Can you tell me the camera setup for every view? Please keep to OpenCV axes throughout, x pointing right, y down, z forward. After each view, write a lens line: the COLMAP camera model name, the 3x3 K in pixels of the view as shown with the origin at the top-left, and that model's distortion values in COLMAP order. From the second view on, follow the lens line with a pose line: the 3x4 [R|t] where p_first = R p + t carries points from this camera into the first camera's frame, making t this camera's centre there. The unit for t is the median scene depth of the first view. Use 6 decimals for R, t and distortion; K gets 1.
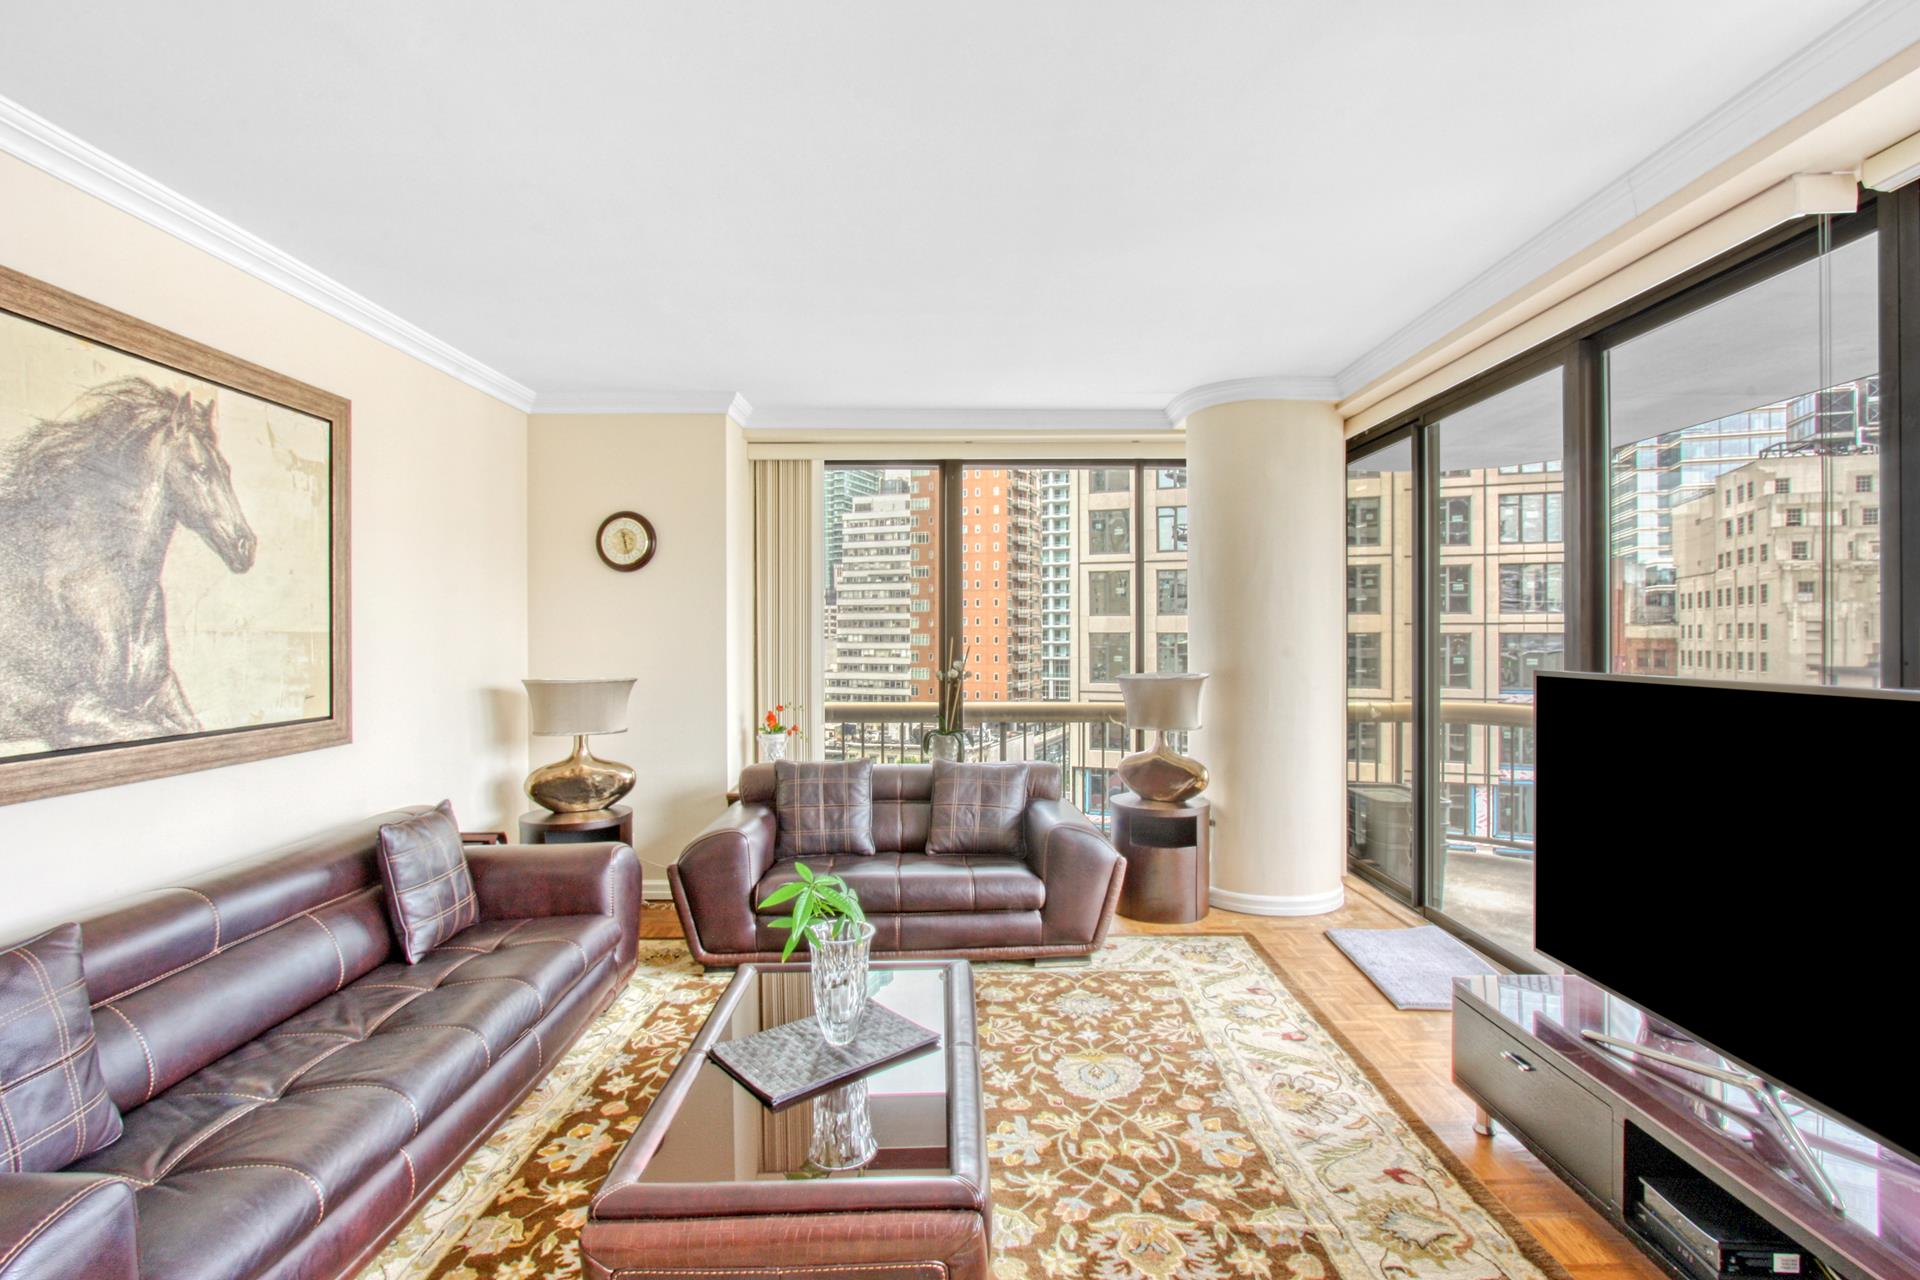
lens RADIAL K [[885.3, 0, 978.5], [0, 885.3, 640.8], [0, 0, 1]] dist [-0.009876, -0.000970]
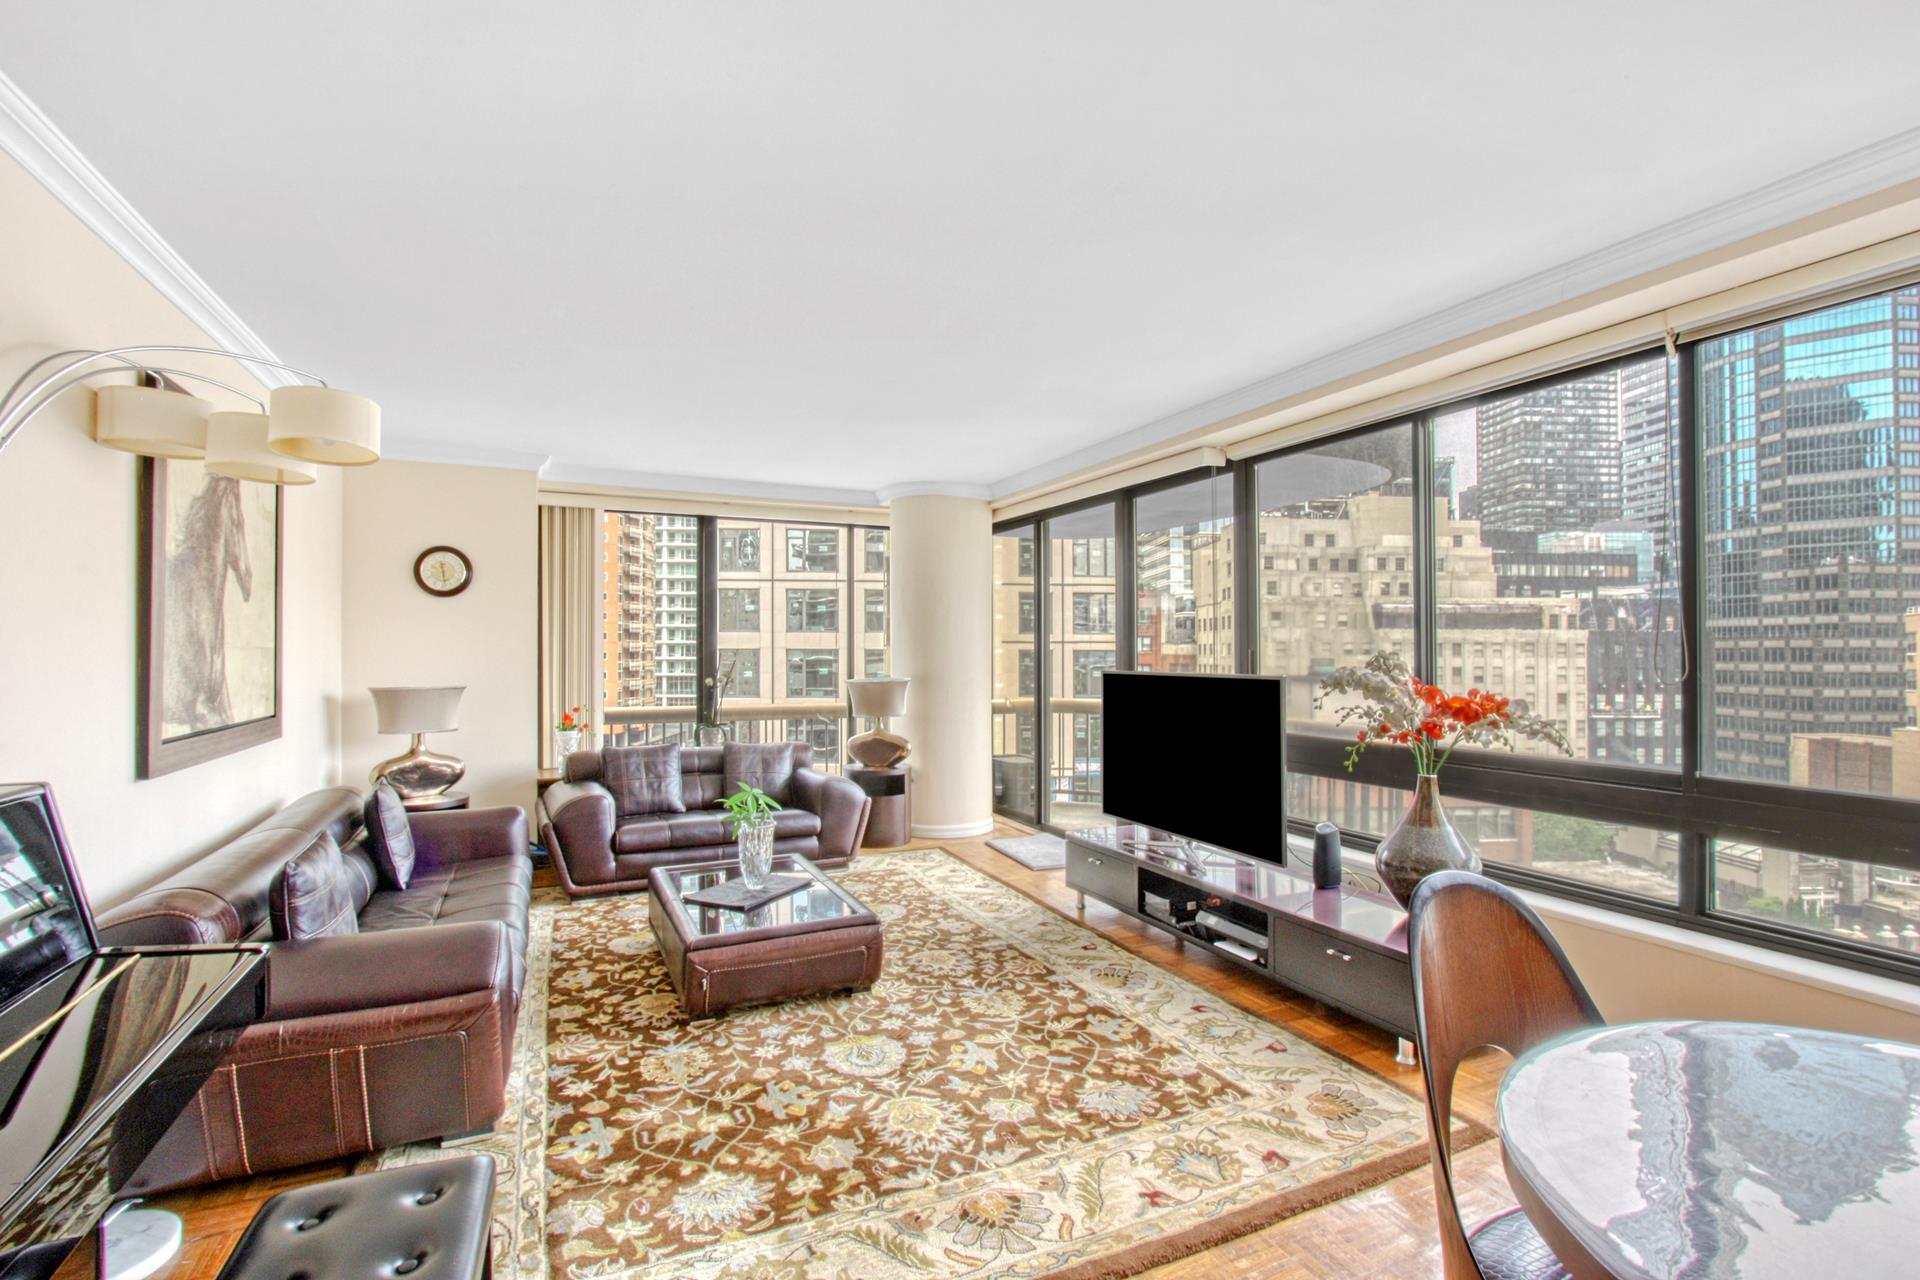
lens RADIAL K [[885.3, 0, 953.6], [0, 885.3, 646.0], [0, 0, 1]] dist [-0.009876, -0.000970]
pose [[0.920657, 0.004792, 0.390343, -0.336086], [-0.000002, 0.999925, -0.012272, 0.003339], [-0.390372, 0.011298, 0.920588, -0.519557]]
